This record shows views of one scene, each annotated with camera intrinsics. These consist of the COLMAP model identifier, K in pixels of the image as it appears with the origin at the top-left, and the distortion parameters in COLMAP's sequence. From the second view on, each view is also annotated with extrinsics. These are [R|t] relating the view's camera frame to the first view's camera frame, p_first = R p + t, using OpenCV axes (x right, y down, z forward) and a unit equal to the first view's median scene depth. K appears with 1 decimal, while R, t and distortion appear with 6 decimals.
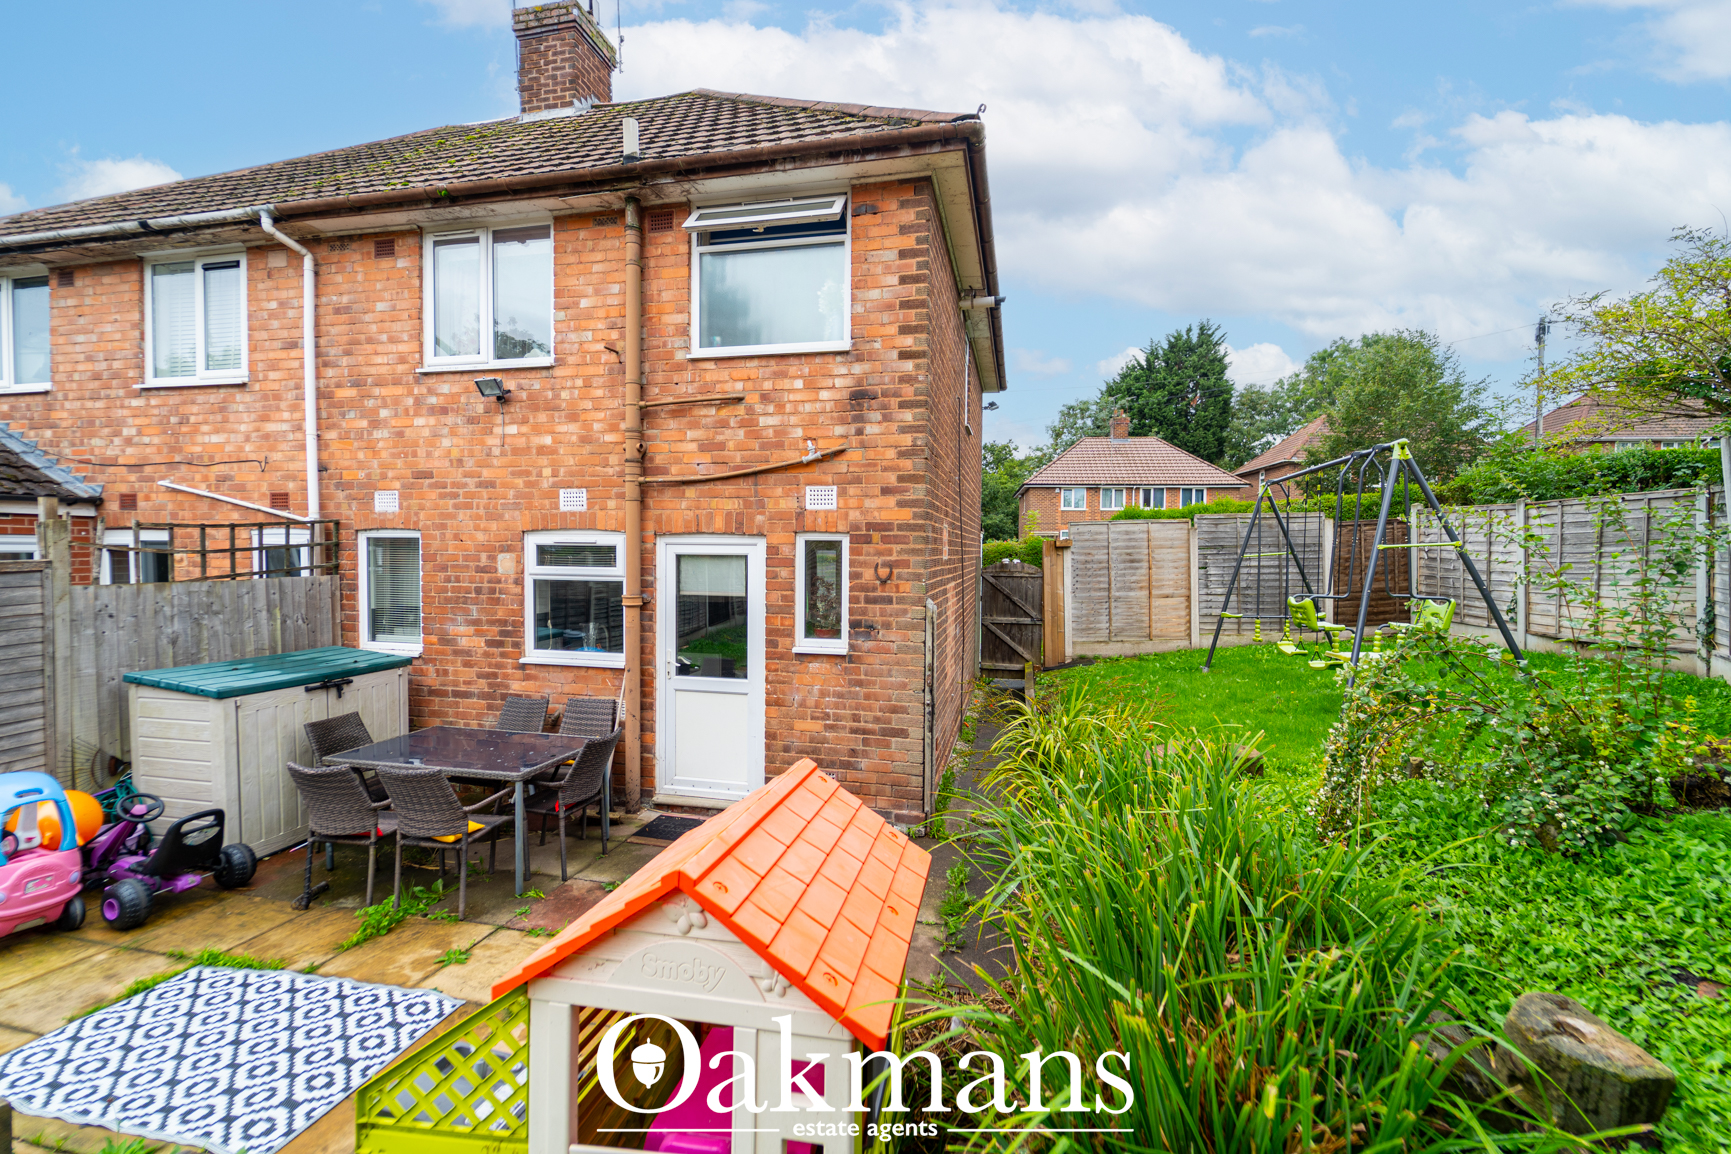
lens RADIAL K [[695.0, 0, 870.5], [0, 695.0, 573.0], [0, 0, 1]] dist [0.004256, -0.002796]
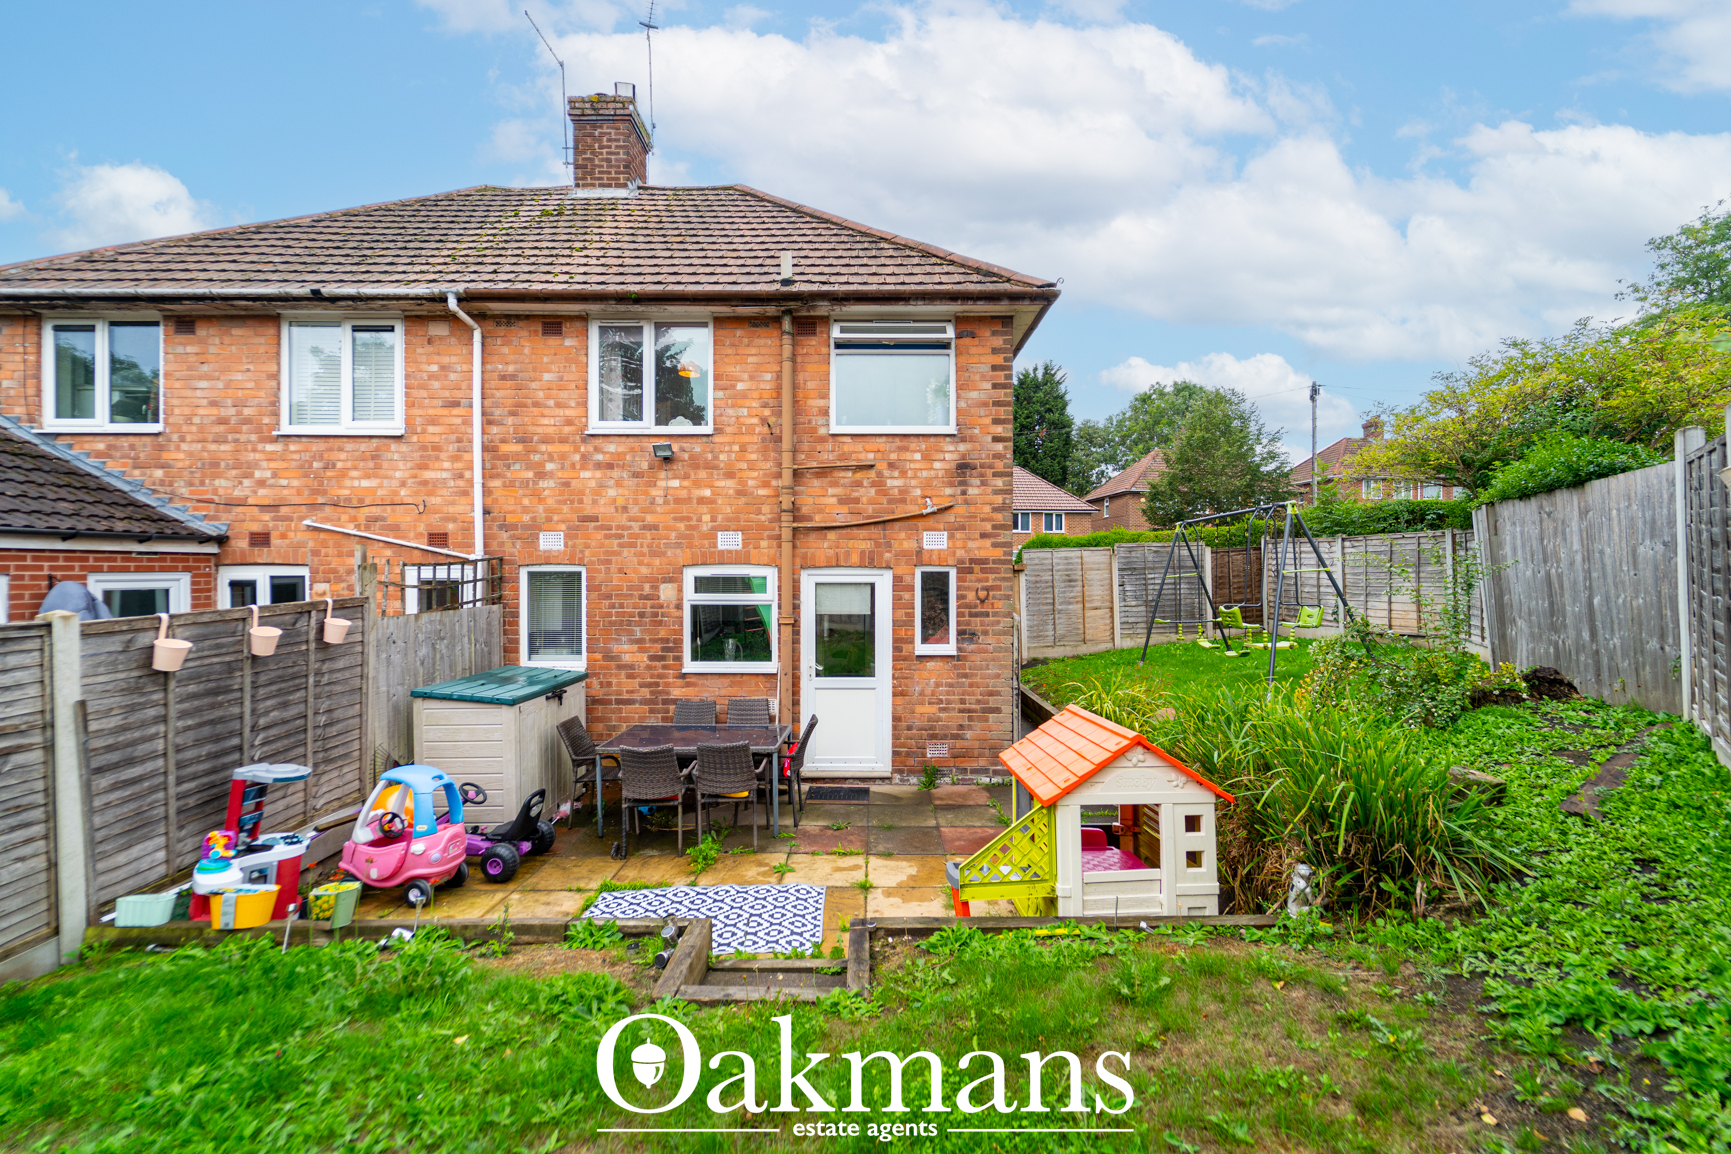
lens RADIAL K [[695.0, 0, 870.5], [0, 695.0, 573.0], [0, 0, 1]] dist [0.004256, -0.002796]
pose [[0.977749, -0.010688, 0.209506, -0.430798], [0.016123, 0.999576, -0.024253, -0.011546], [-0.209158, 0.027091, 0.977507, -0.270962]]
